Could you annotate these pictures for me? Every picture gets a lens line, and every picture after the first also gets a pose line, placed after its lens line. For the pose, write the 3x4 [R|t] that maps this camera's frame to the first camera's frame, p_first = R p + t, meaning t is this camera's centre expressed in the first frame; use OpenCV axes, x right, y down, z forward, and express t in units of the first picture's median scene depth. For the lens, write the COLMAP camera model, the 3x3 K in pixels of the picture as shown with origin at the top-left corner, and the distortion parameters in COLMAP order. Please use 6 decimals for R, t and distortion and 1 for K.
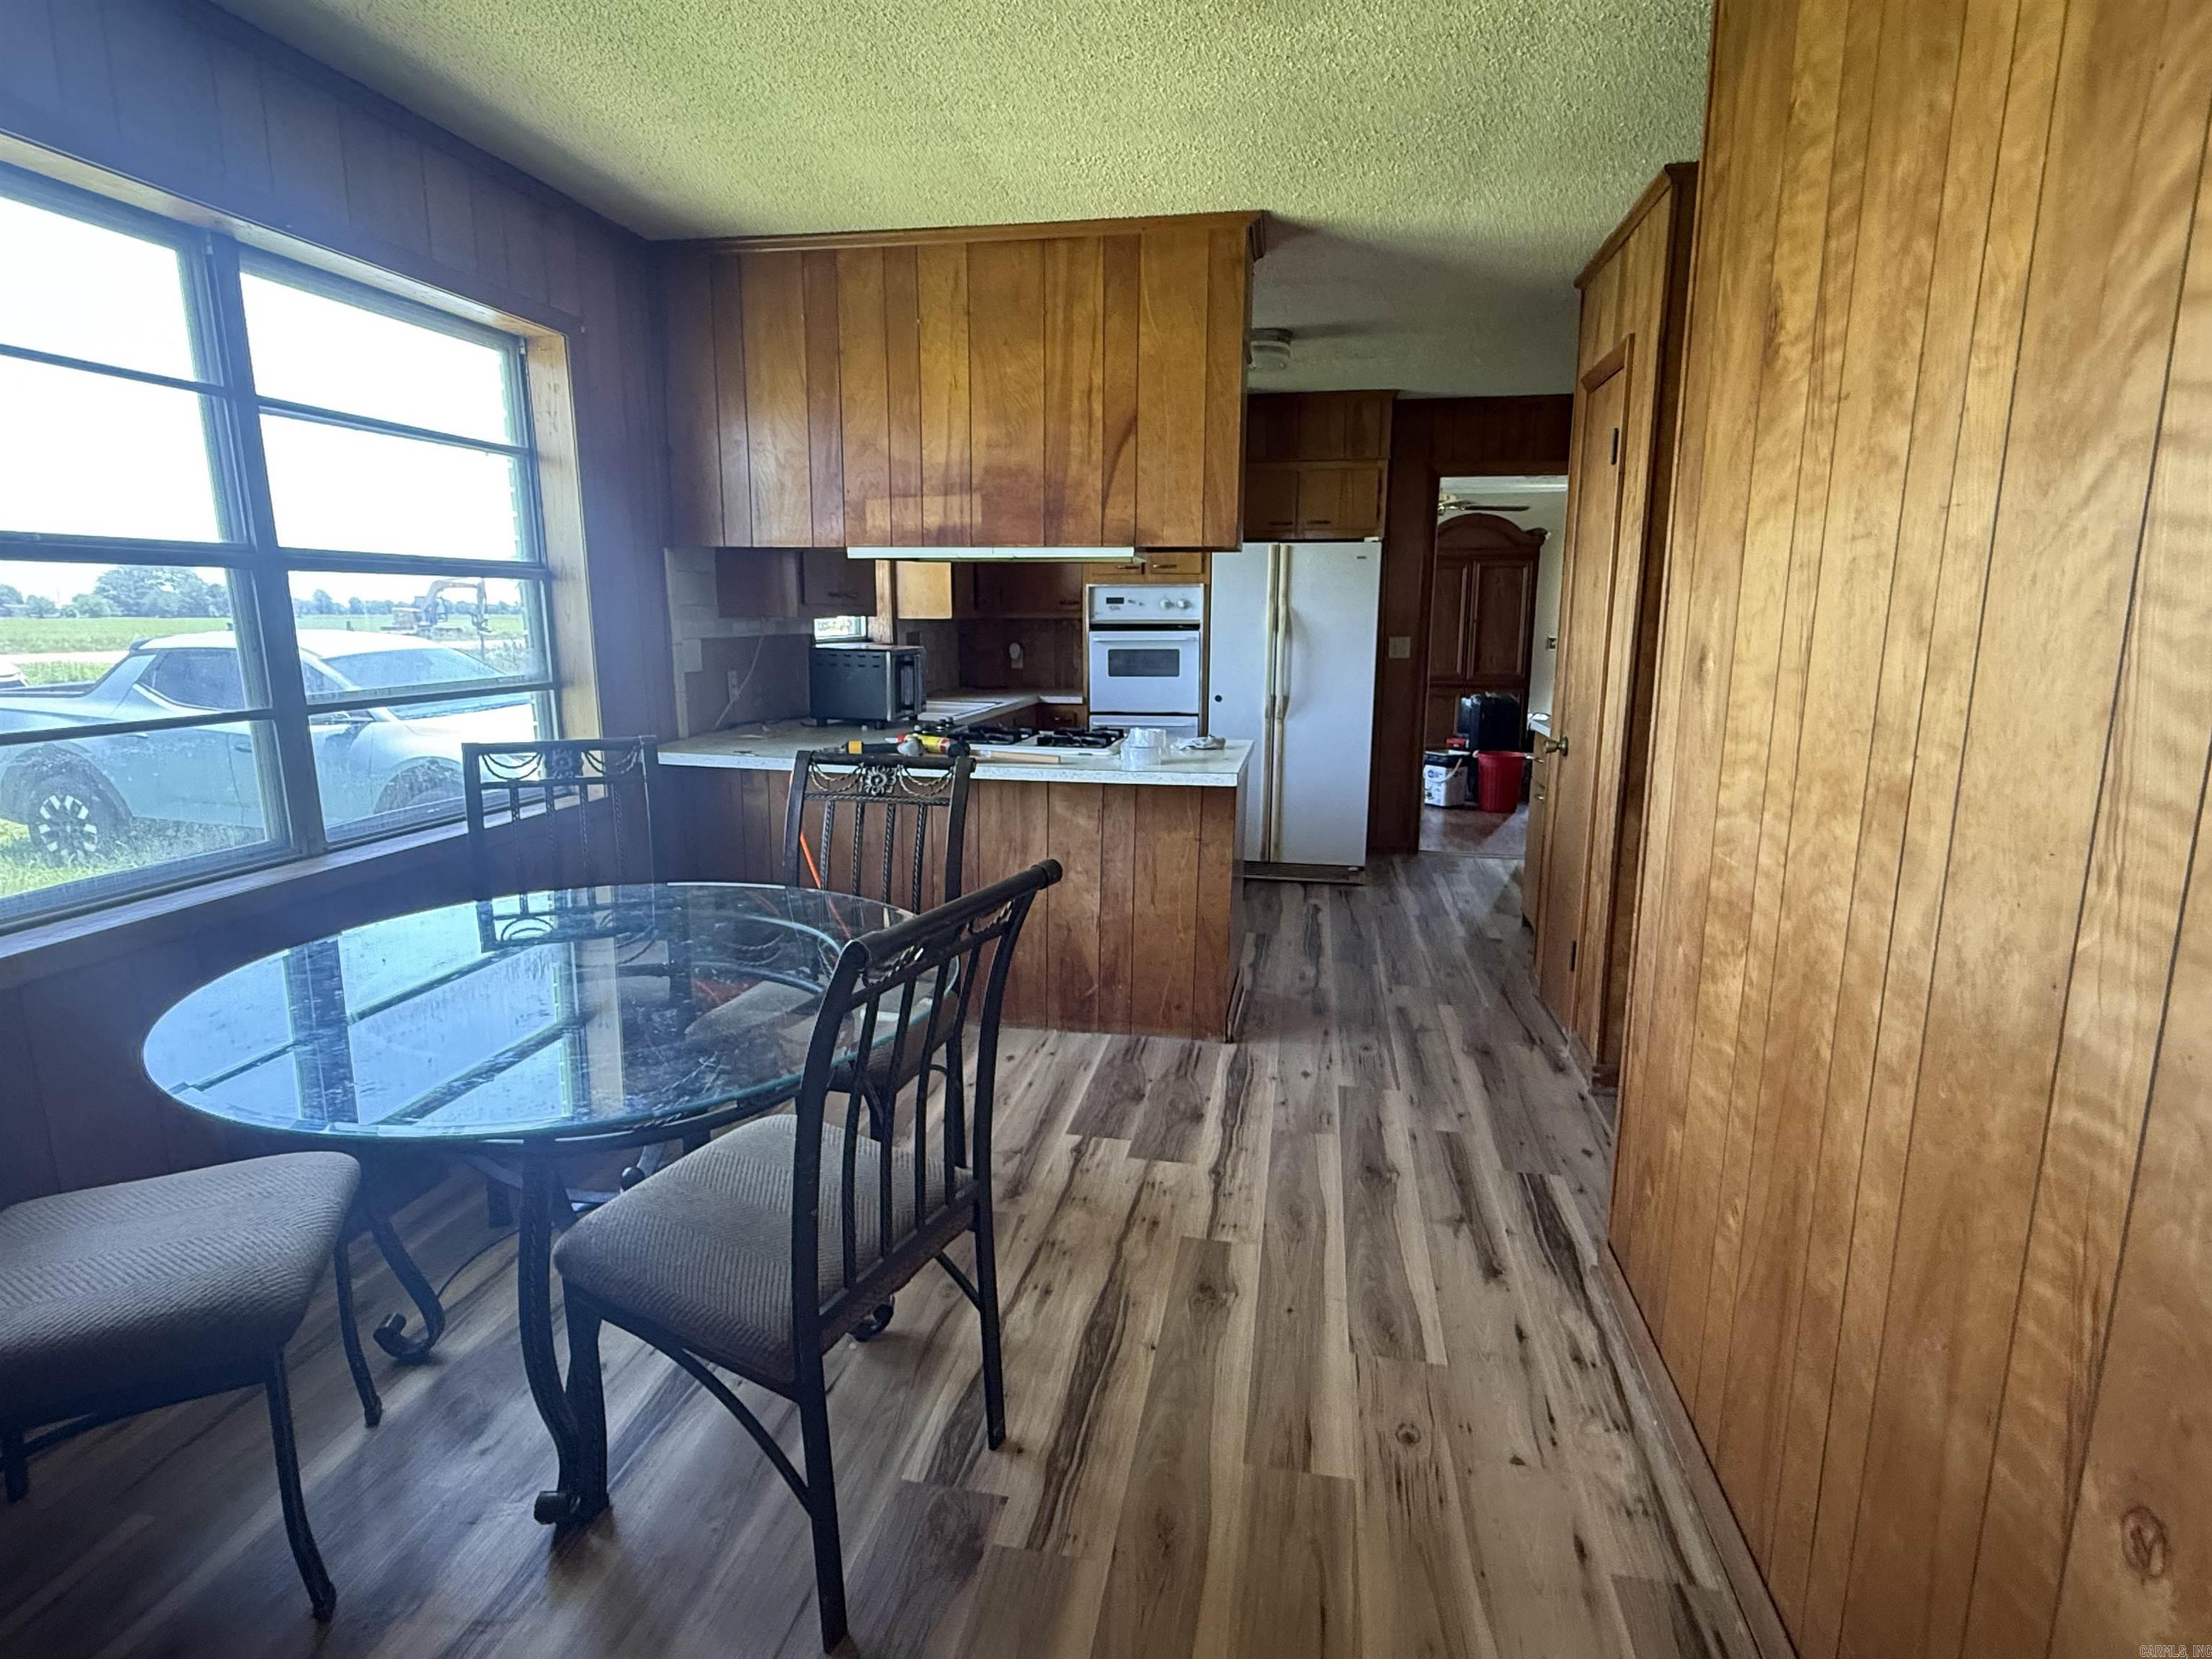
lens RADIAL K [[1115.8, 0, 1106.0], [0, 1115.8, 829.5], [0, 0, 1]] dist [-0.003360, -0.000714]
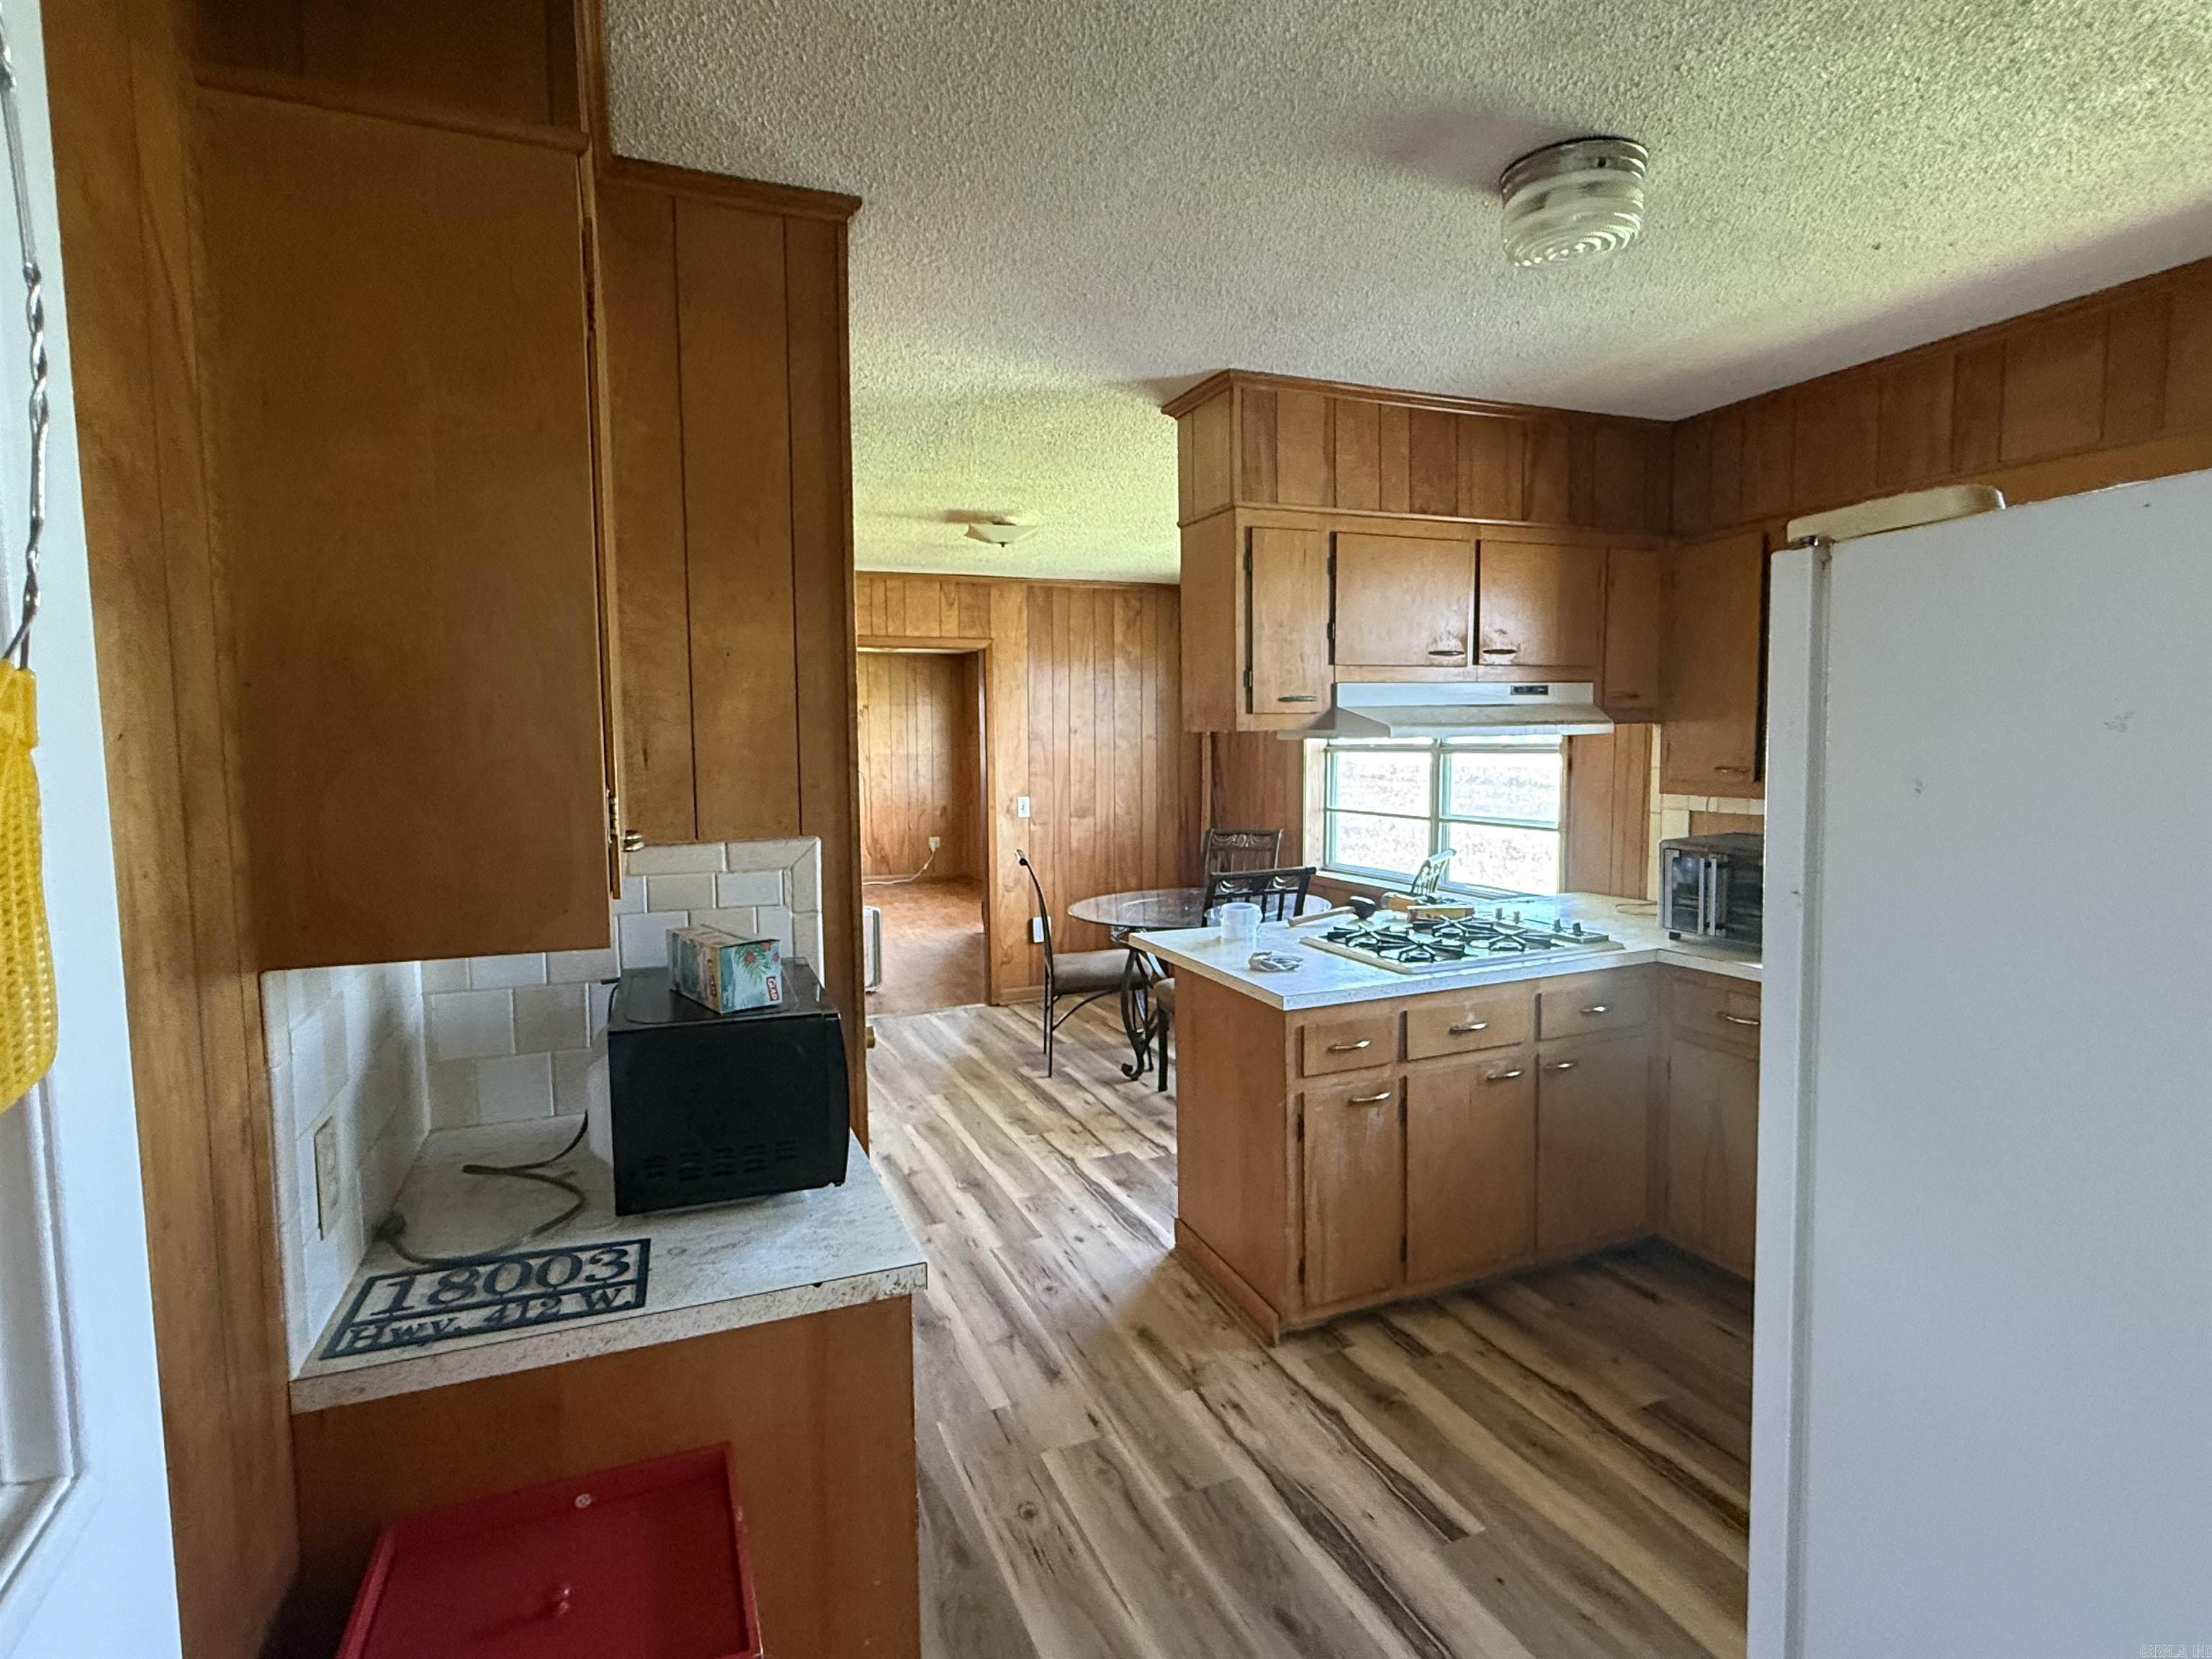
lens RADIAL K [[1115.8, 0, 1106.0], [0, 1115.8, 829.5], [0, 0, 1]] dist [-0.003360, -0.000714]
pose [[-0.835983, 0.053114, -0.546179, 0.873355], [-0.093613, 0.966912, 0.237313, -0.488991], [0.540712, 0.249519, -0.803350, 2.176497]]
